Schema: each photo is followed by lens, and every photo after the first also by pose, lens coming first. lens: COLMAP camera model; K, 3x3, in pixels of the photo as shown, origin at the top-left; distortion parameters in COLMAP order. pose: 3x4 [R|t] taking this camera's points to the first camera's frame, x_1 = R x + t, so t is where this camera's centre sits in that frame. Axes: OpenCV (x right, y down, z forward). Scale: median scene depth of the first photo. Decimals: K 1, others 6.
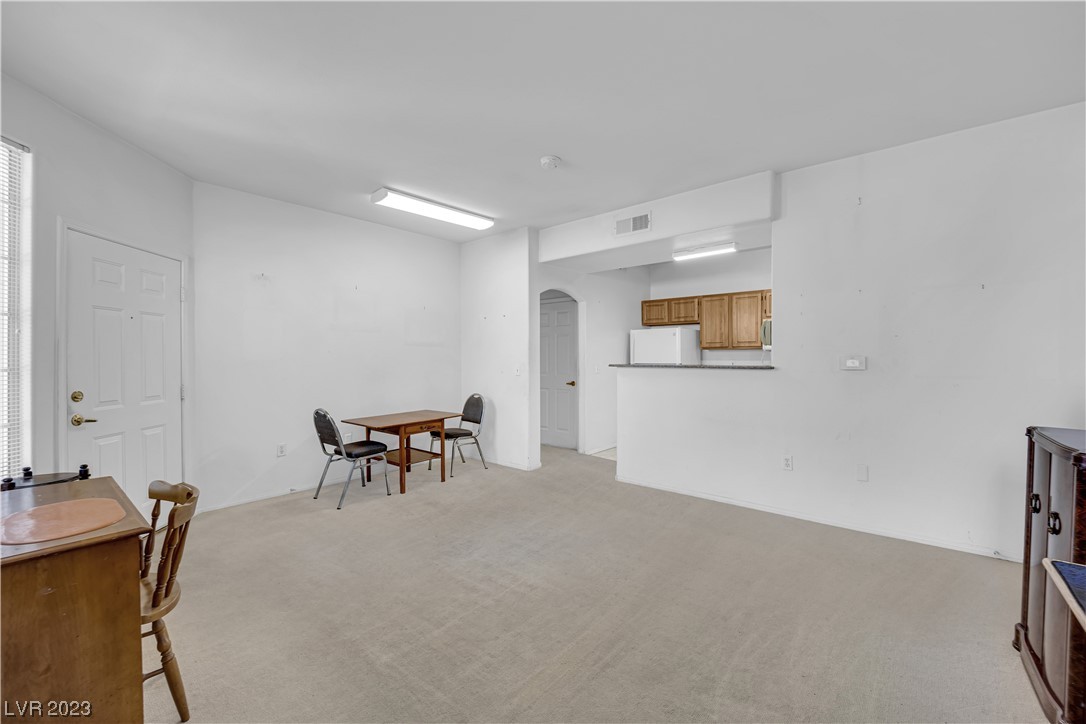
lens RADIAL K [[438.7, 0, 541.0], [0, 438.7, 356.1], [0, 0, 1]] dist [-0.001848, -0.000048]
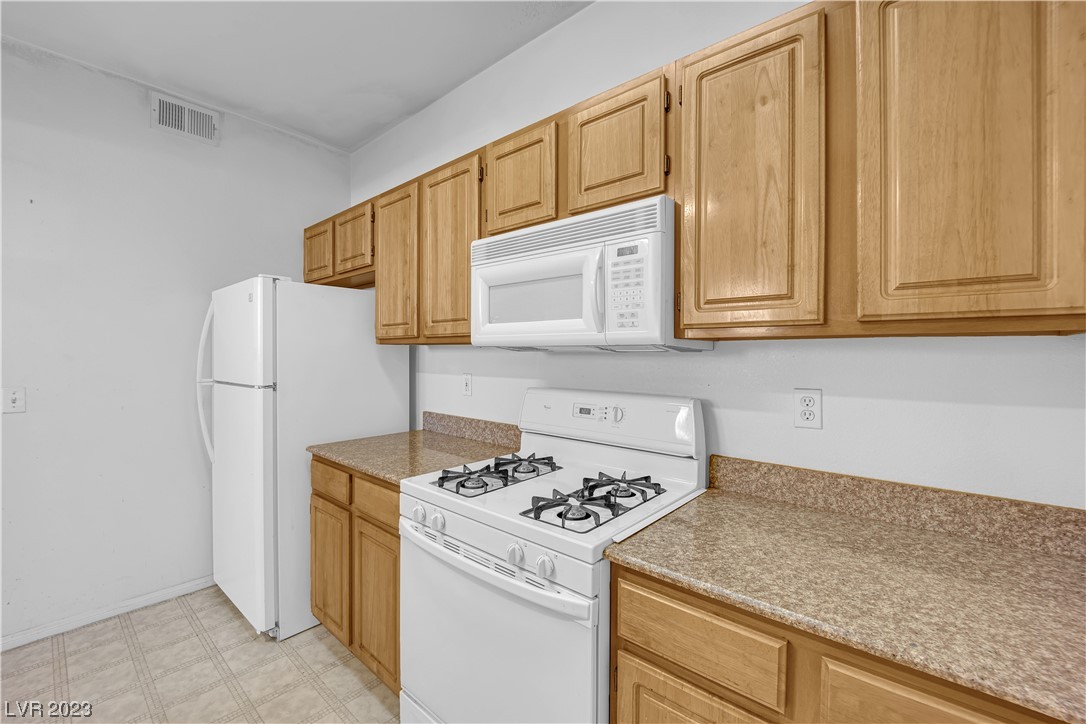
lens RADIAL K [[435.0, 0, 544.7], [0, 435.0, 357.8], [0, 0, 1]] dist [-0.012223, -0.000244]
pose [[0.999965, 0.006801, 0.004771, 0.714806], [-0.006848, 0.999928, 0.009812, -0.011694], [-0.004704, -0.009844, 0.999940, 0.913162]]
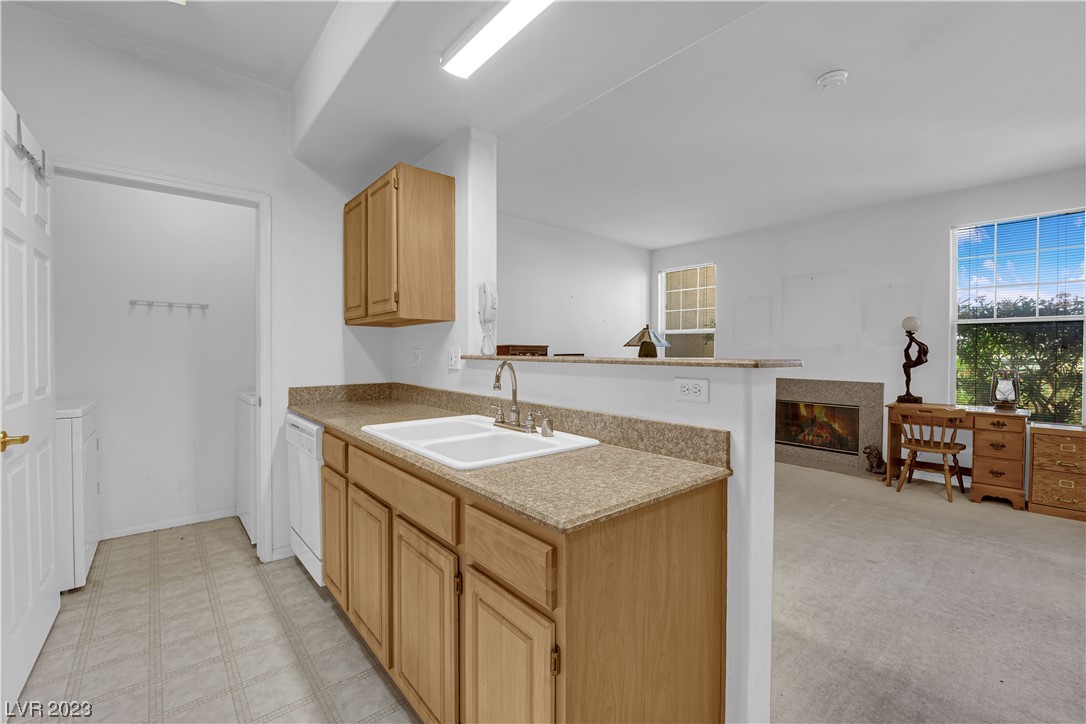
lens RADIAL K [[454.5, 0, 545.9], [0, 454.5, 357.6], [0, 0, 1]] dist [-0.019762, -0.000149]
pose [[-0.989279, -0.005304, 0.145941, 0.287363], [-0.003704, 0.999930, 0.011231, 0.015022], [-0.145990, 0.010570, -0.989230, 1.354636]]
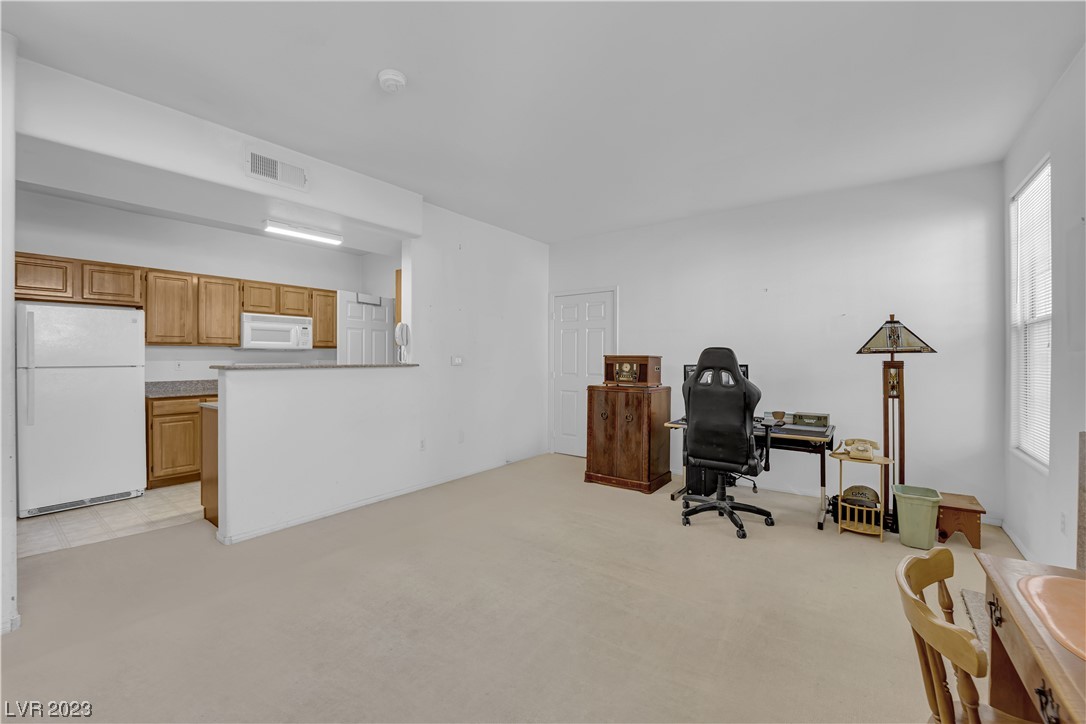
lens RADIAL K [[442.7, 0, 546.5], [0, 442.7, 357.3], [0, 0, 1]] dist [-0.014855, 0.000019]
pose [[-0.074057, 0.001801, 0.997252, -0.527609], [-0.002089, 0.999996, -0.001961, 0.006194], [-0.997252, -0.002228, -0.074053, 0.597362]]
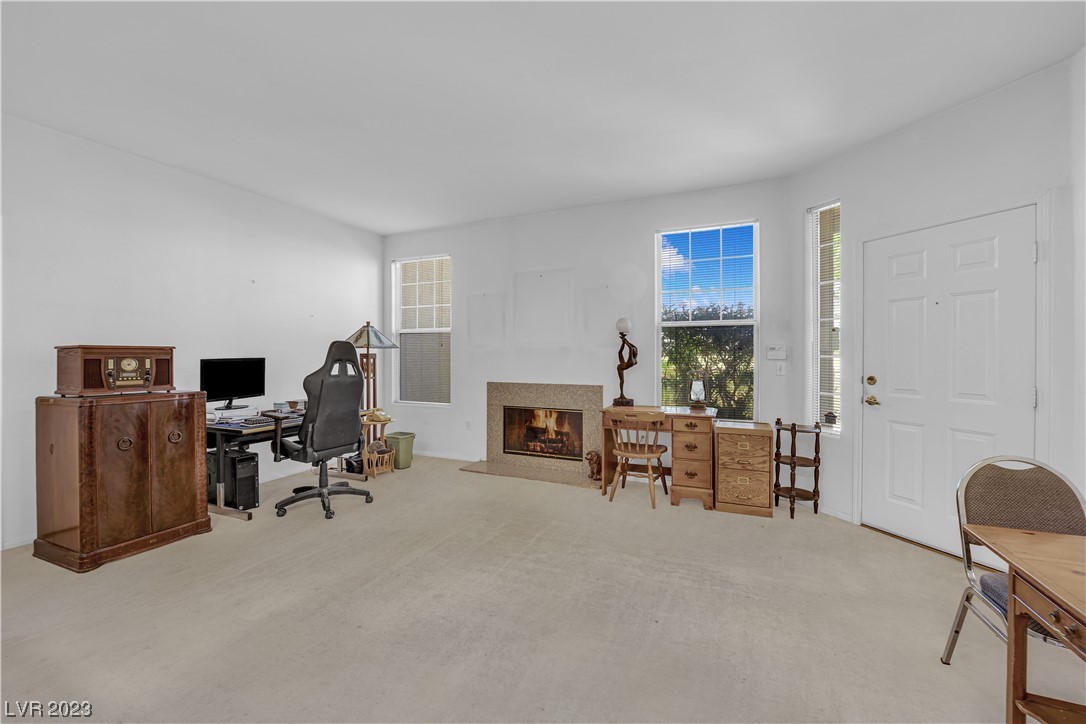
lens RADIAL K [[438.7, 0, 541.0], [0, 438.7, 356.1], [0, 0, 1]] dist [-0.001848, -0.000048]
pose [[-0.960435, 0.001042, -0.278502, 0.073676], [0.000411, 0.999997, 0.002324, 0.013387], [0.278504, 0.002118, -0.960433, 1.124285]]
